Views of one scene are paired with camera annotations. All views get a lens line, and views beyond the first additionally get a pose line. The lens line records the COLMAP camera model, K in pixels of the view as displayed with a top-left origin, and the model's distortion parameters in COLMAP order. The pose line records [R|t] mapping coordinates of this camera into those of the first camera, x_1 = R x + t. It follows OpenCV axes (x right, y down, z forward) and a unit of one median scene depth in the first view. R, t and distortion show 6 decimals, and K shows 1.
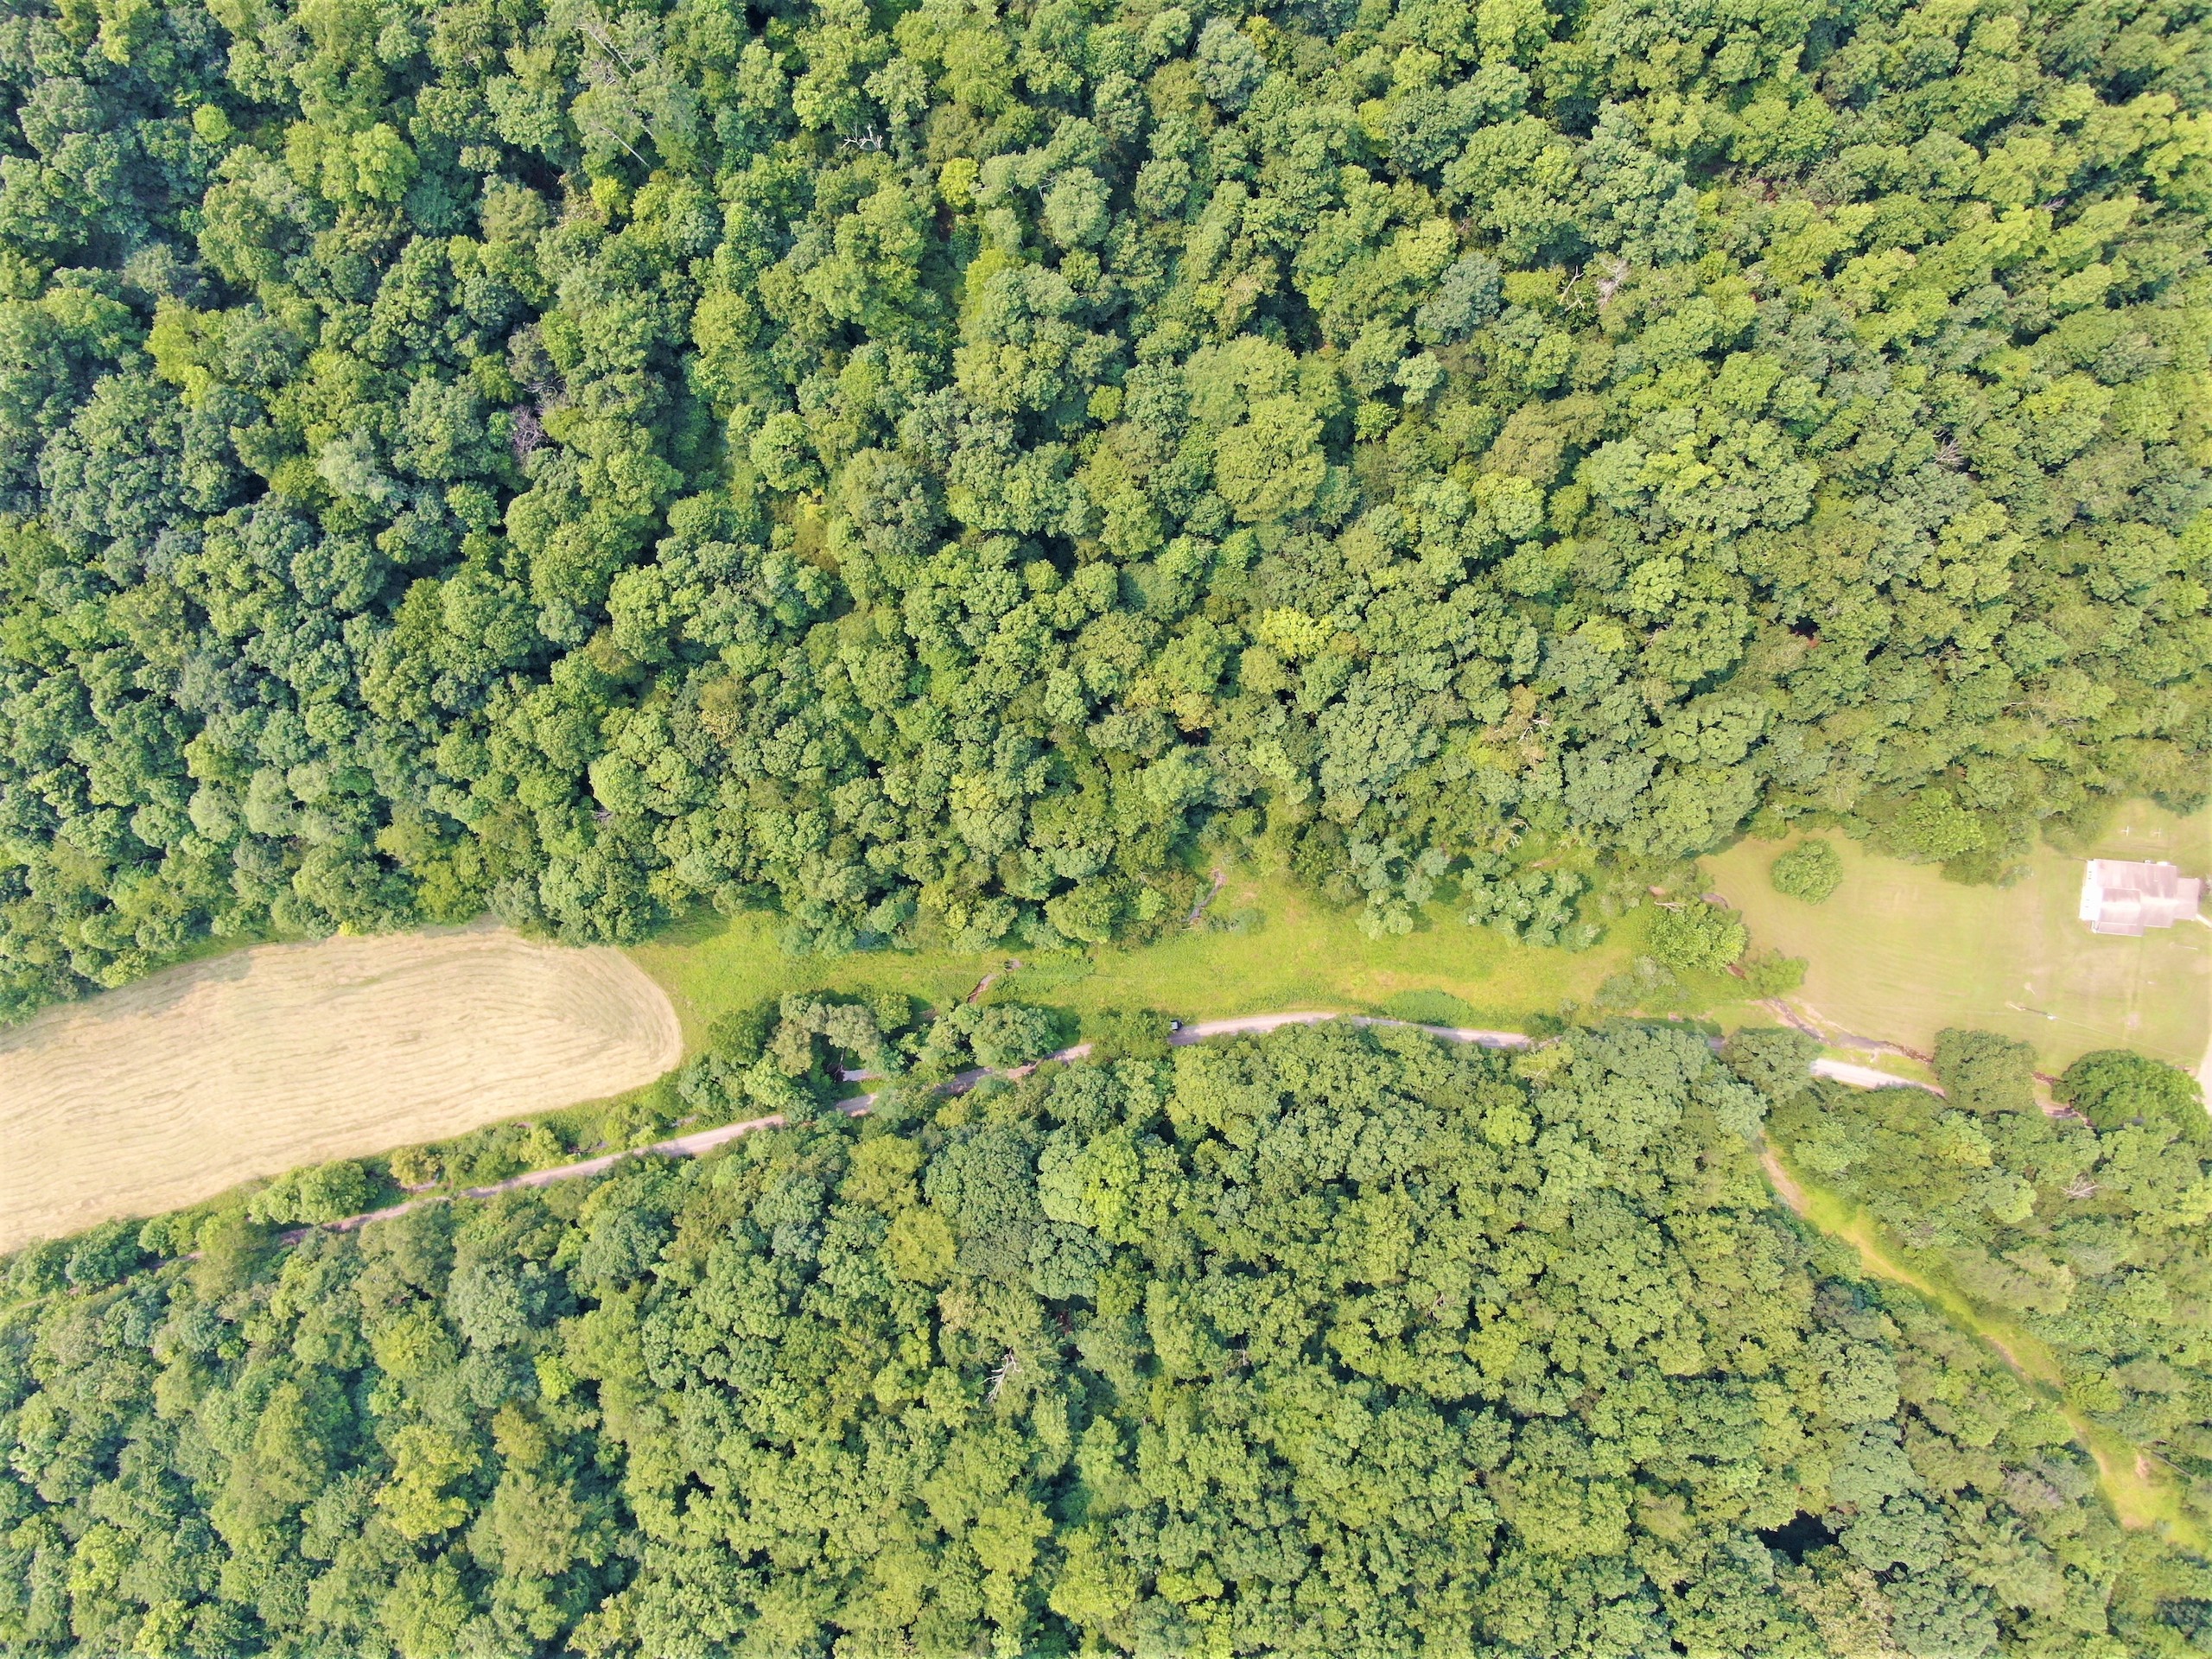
lens RADIAL K [[1581.4, 0, 1097.3], [0, 1581.4, 830.6], [0, 0, 1]] dist [-0.013146, -0.002508]
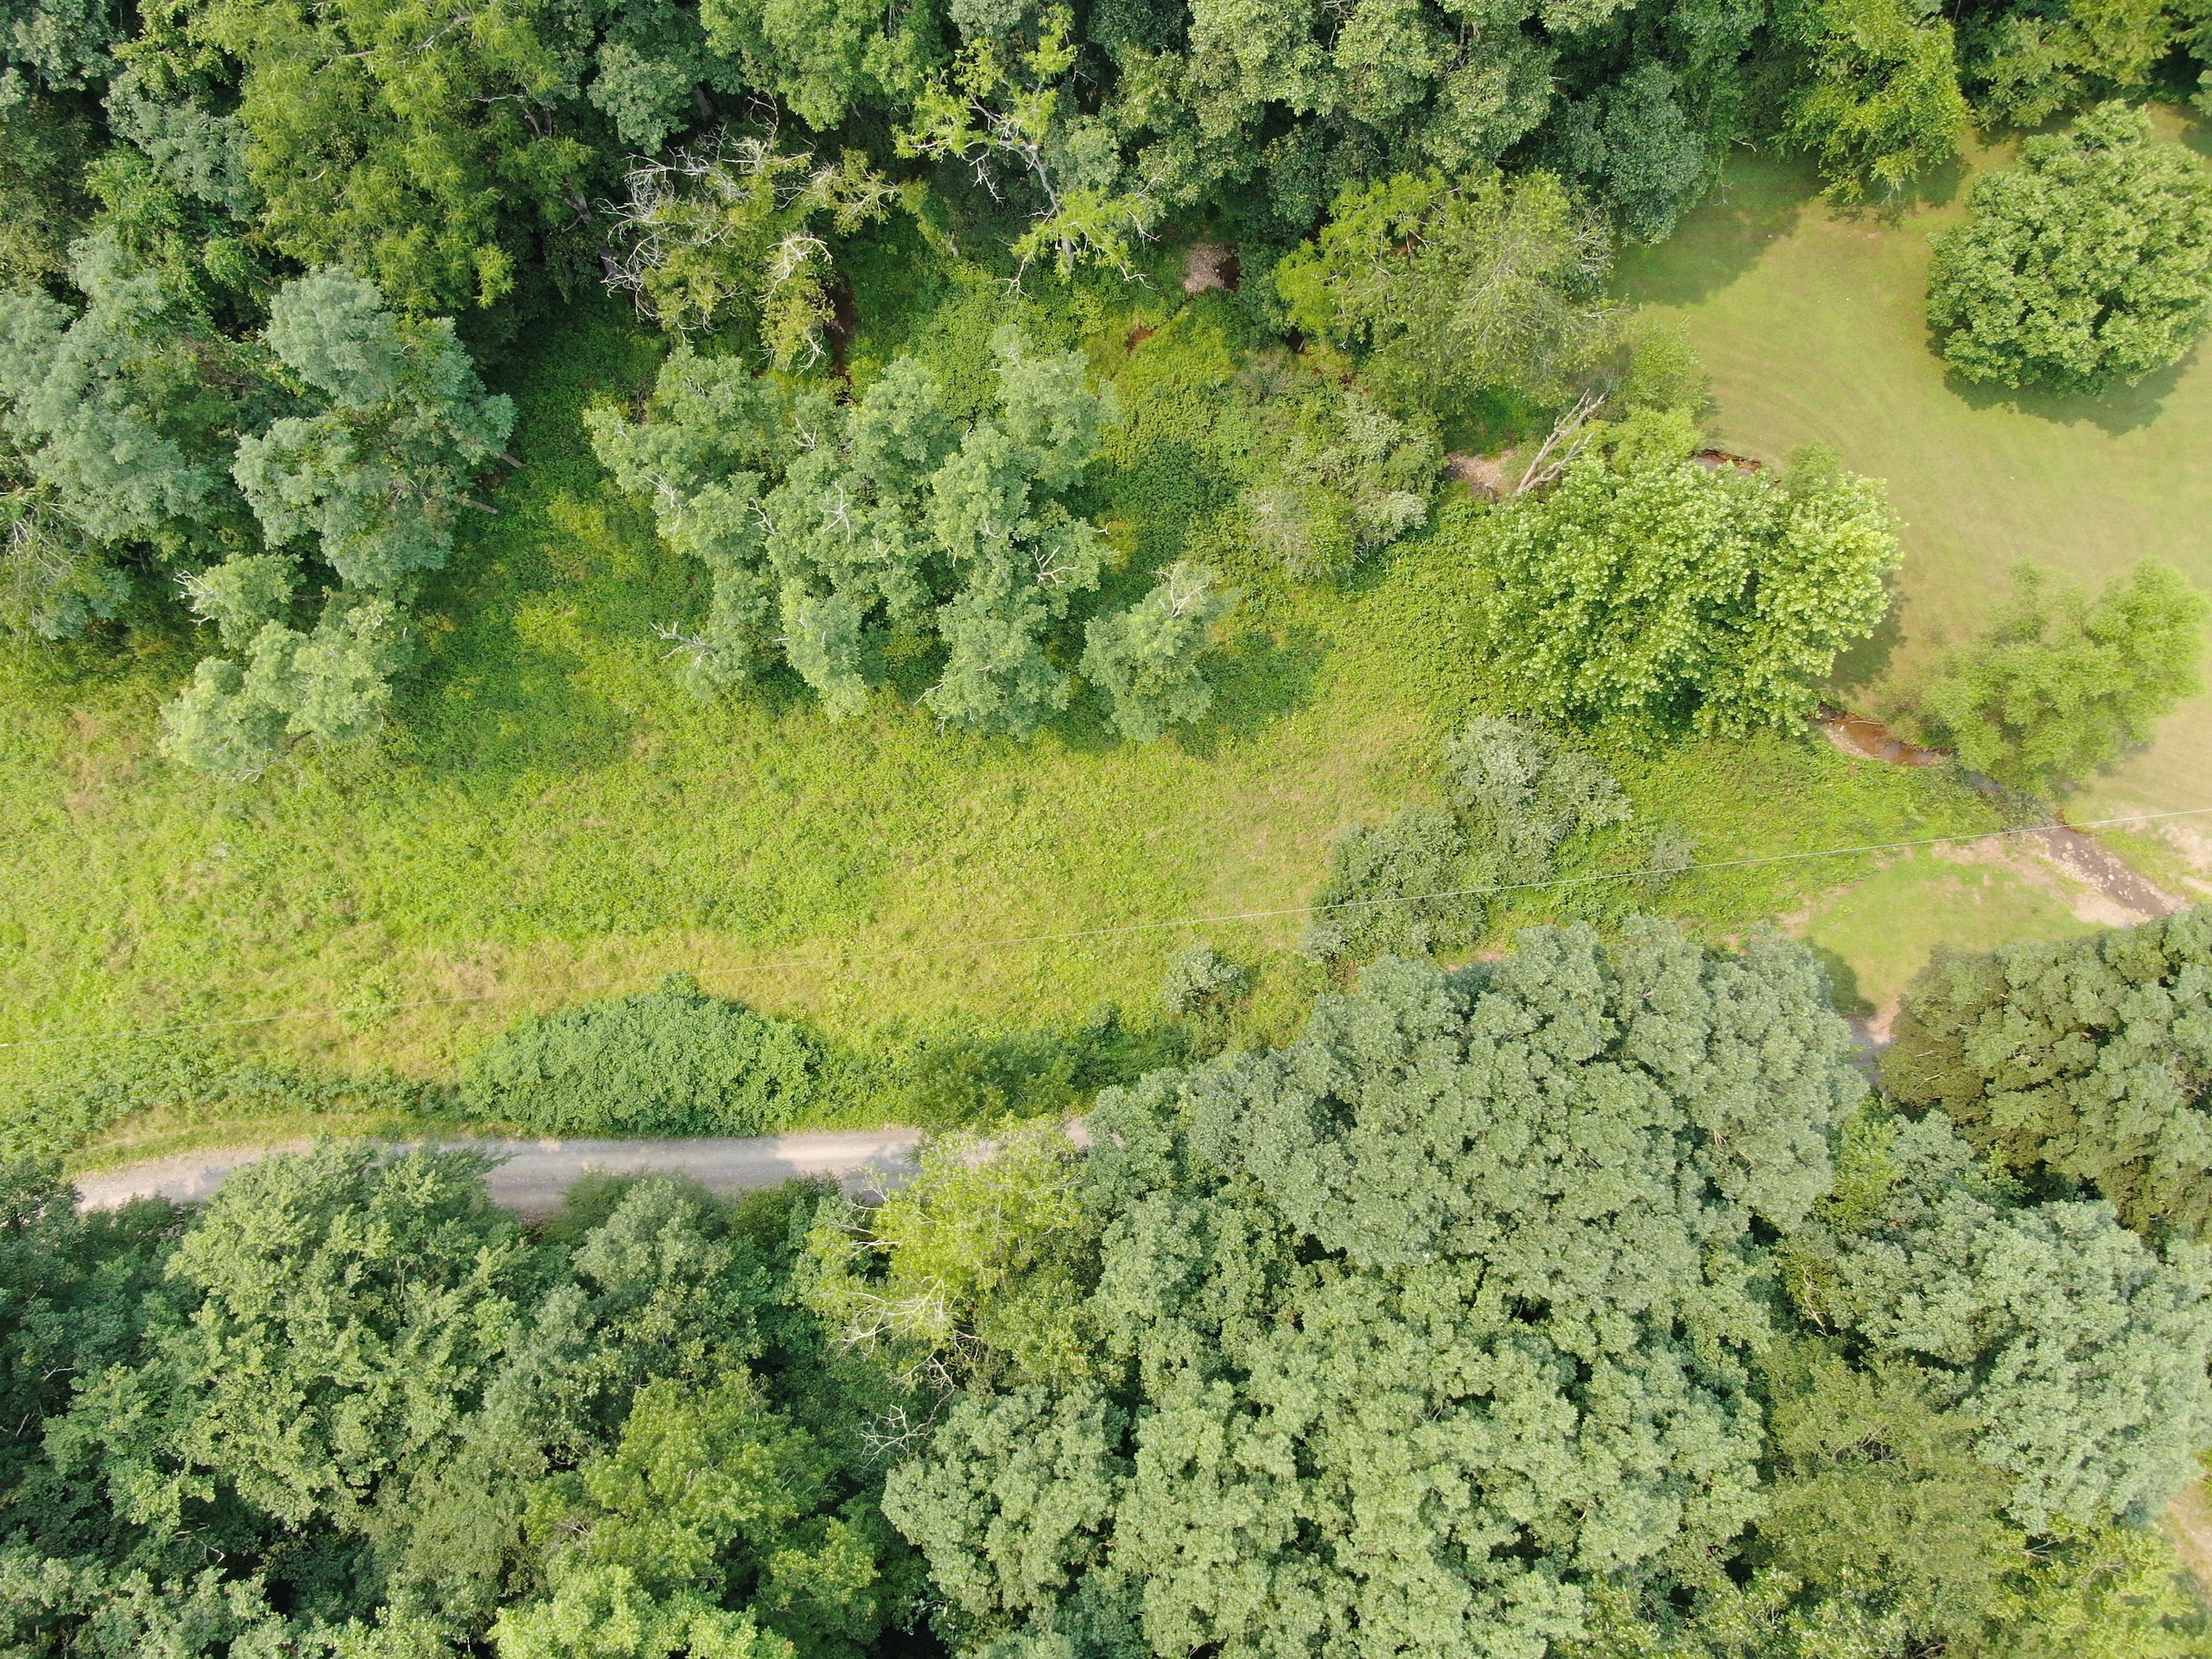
lens RADIAL K [[1581.4, 0, 1097.3], [0, 1581.4, 830.6], [0, 0, 1]] dist [-0.013146, -0.002508]
pose [[0.990011, -0.140548, 0.011144, 0.306549], [0.140876, 0.982959, -0.118087, 0.125560], [0.005643, 0.118478, 0.992941, 0.823036]]
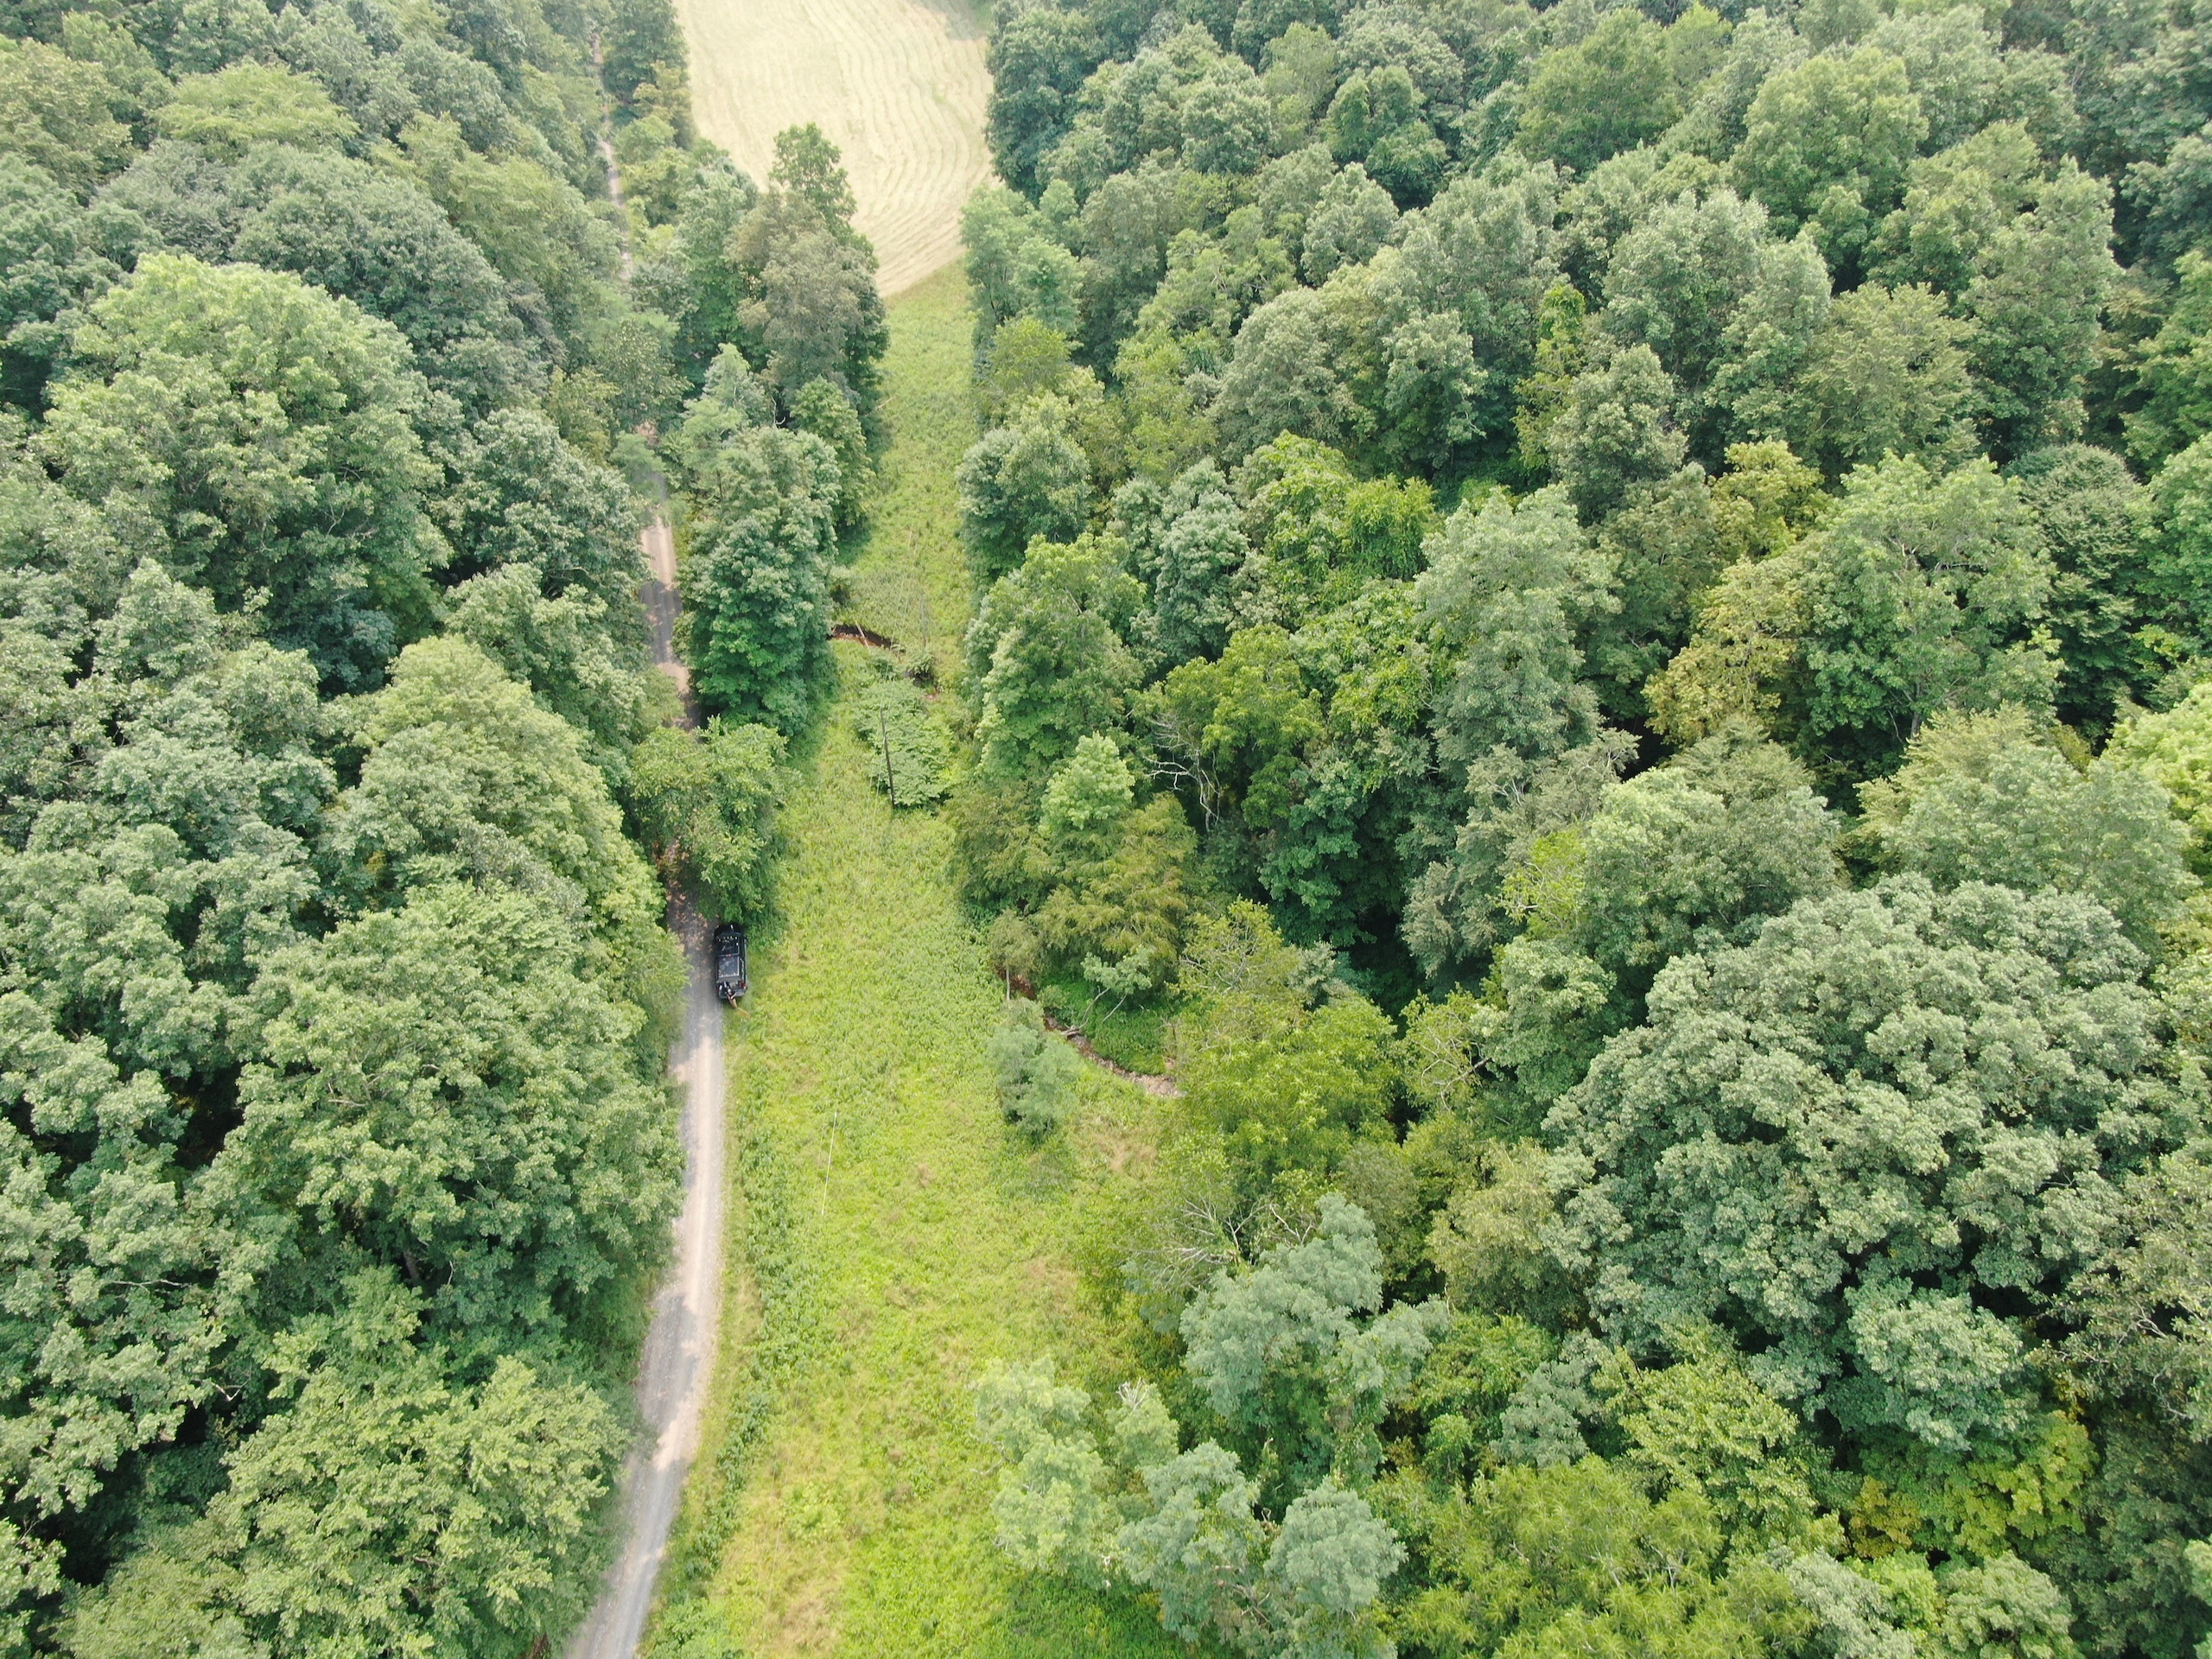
lens RADIAL K [[1581.4, 0, 1097.3], [0, 1581.4, 830.6], [0, 0, 1]] dist [-0.013146, -0.002508]
pose [[0.036359, 0.708113, -0.705162, 0.297318], [-0.999338, 0.025057, -0.026365, 0.056698], [-0.001000, 0.705654, 0.708555, 0.805211]]
